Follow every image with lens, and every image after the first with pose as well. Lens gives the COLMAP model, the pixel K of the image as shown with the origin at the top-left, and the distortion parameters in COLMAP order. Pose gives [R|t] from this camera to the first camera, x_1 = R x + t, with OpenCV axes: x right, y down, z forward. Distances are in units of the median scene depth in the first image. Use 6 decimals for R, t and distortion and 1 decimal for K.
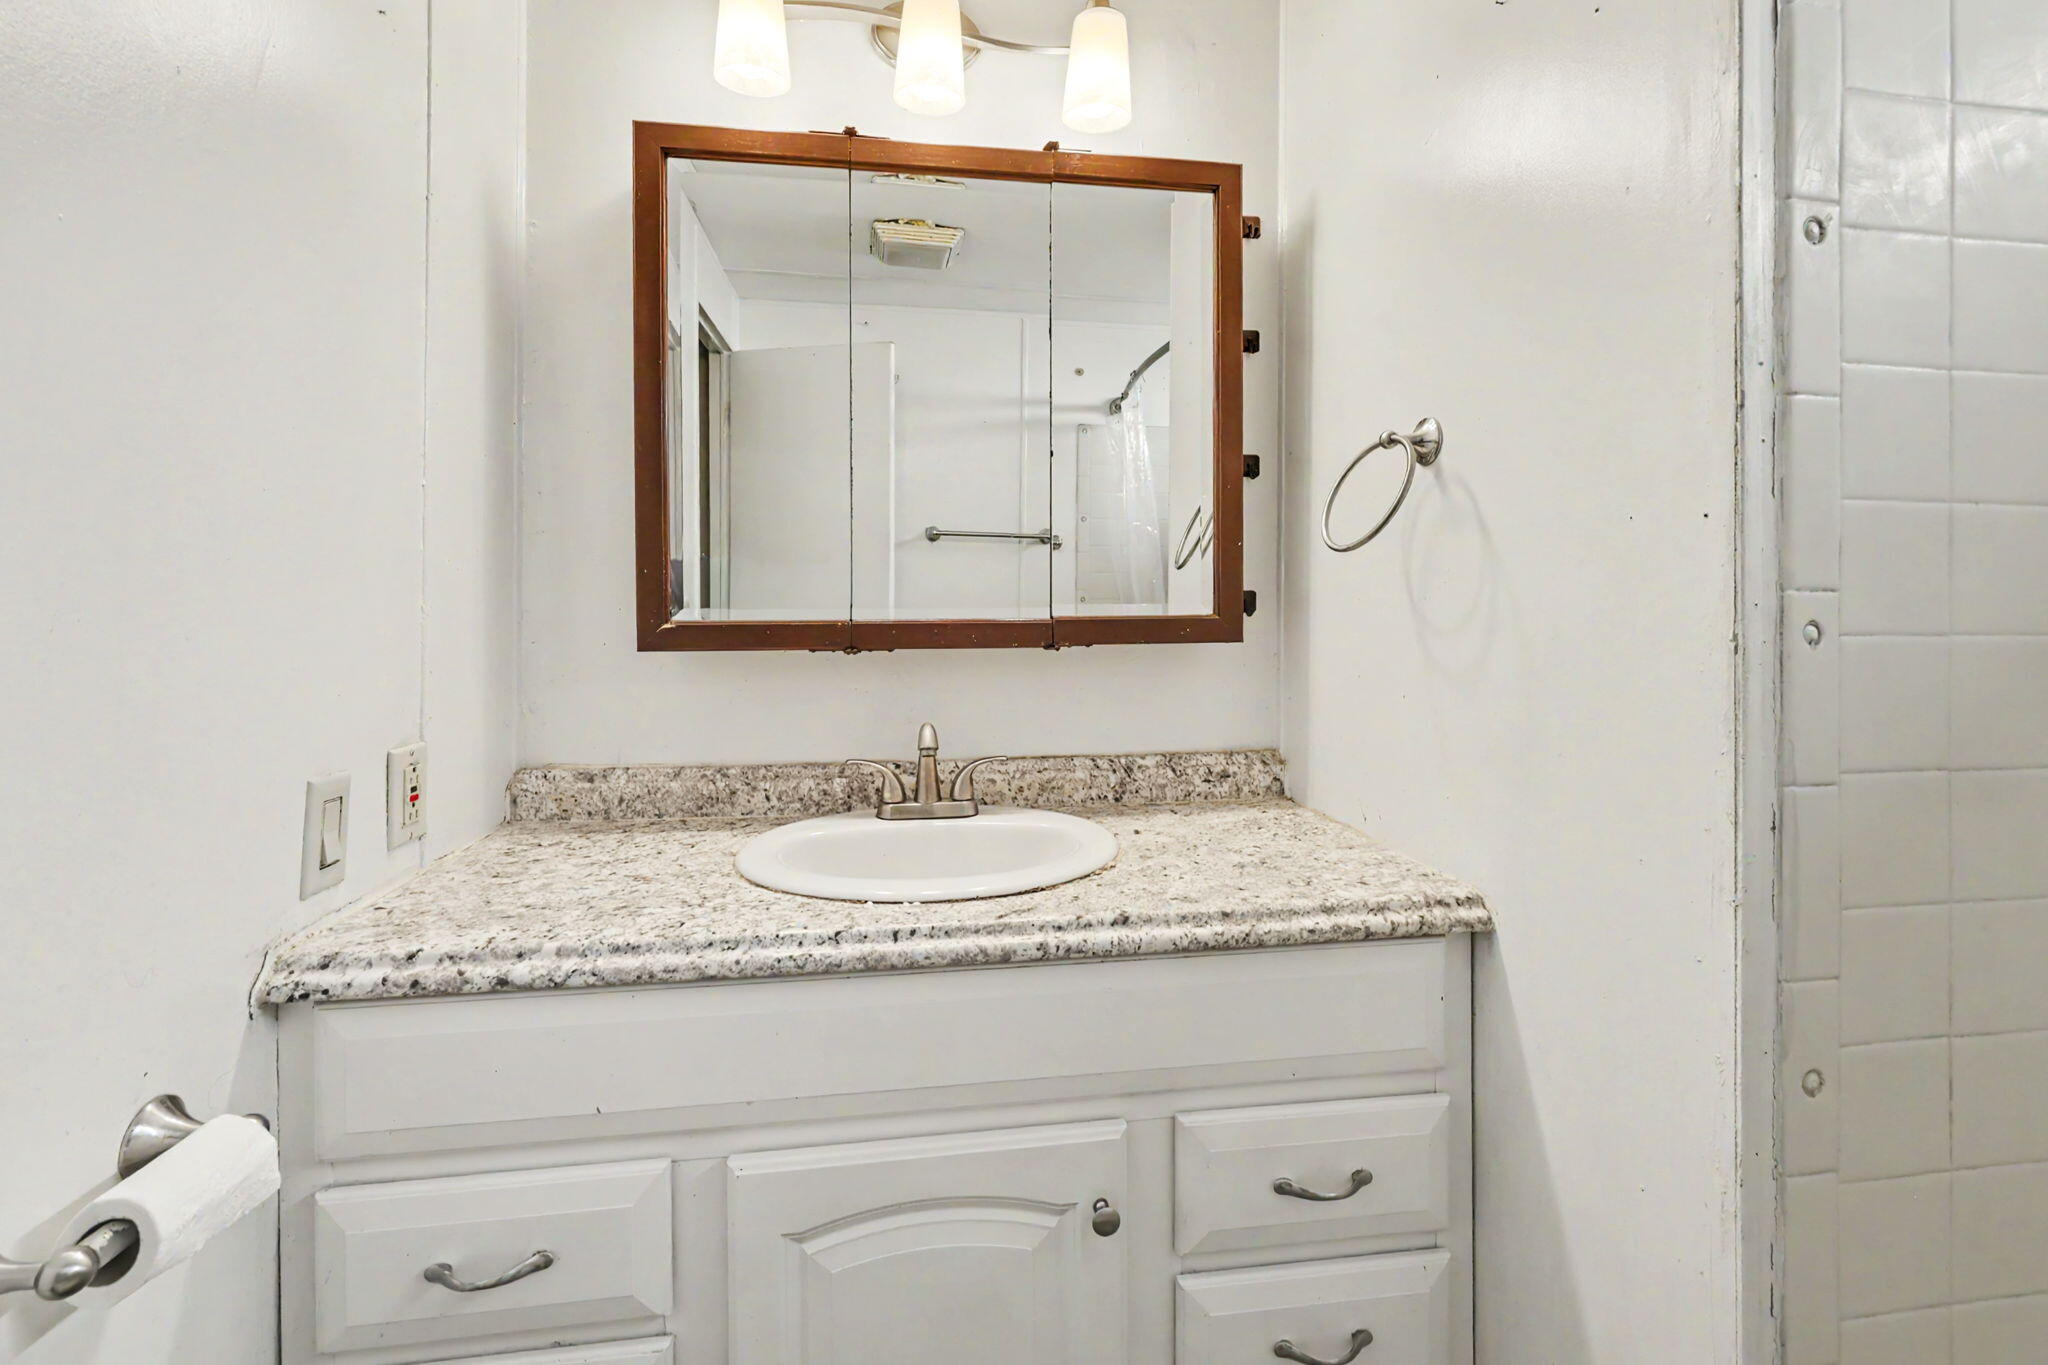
lens RADIAL K [[863.5, 0, 1028.4], [0, 863.5, 617.6], [0, 0, 1]] dist [-0.000305, 0.000150]
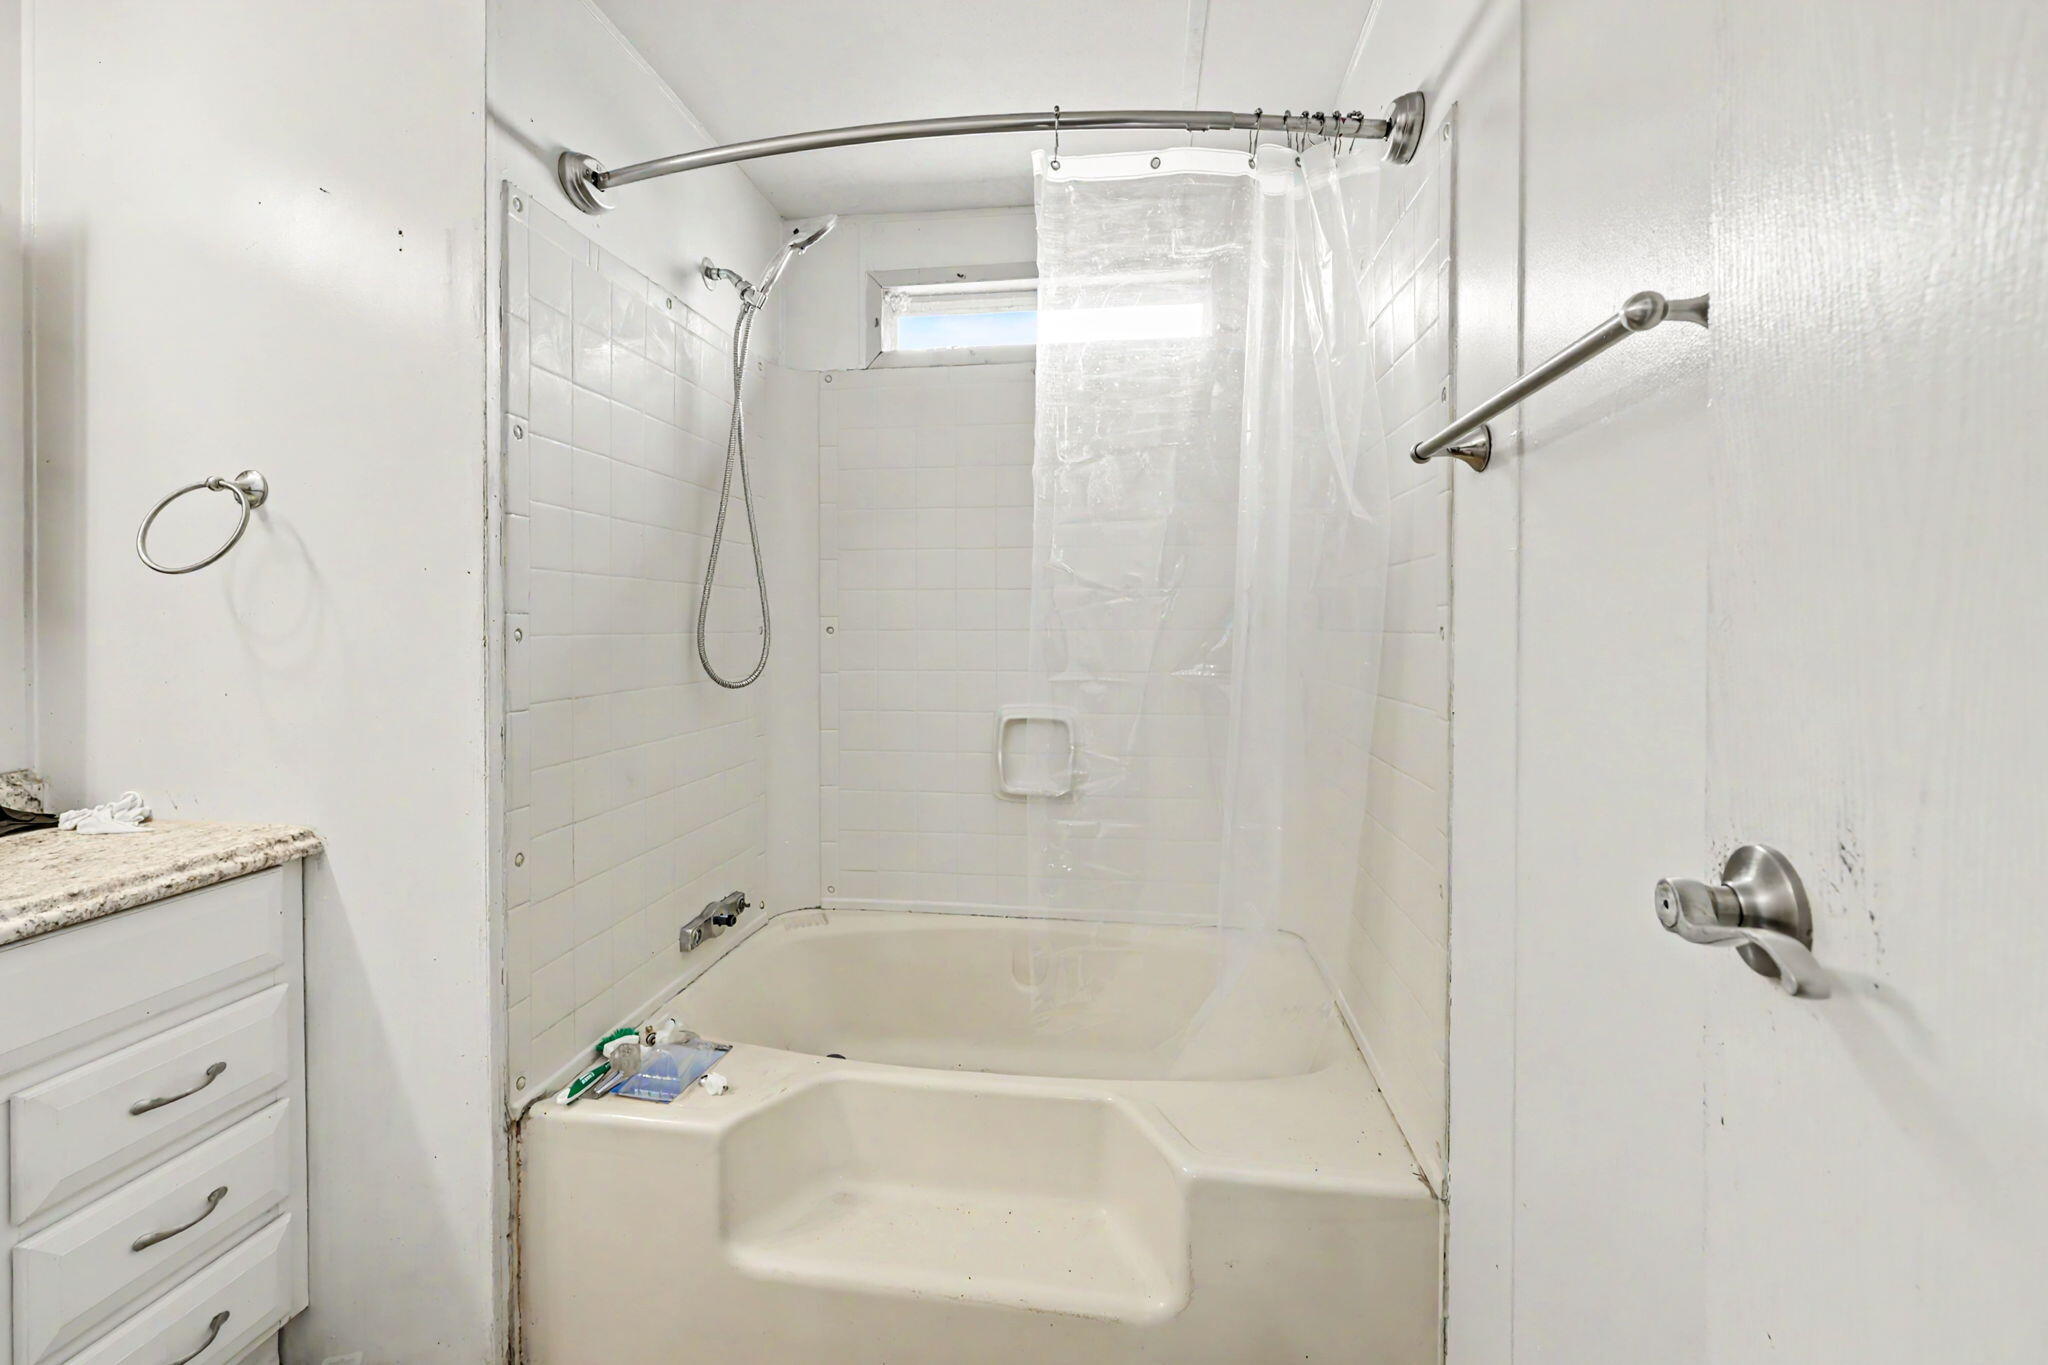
lens RADIAL K [[863.5, 0, 1028.4], [0, 863.5, 617.6], [0, 0, 1]] dist [-0.000305, 0.000150]
pose [[0.275342, 0.002324, 0.961343, -0.513368], [0.006654, 0.999969, -0.004323, -0.004576], [-0.961323, 0.007587, 0.275318, -0.511201]]
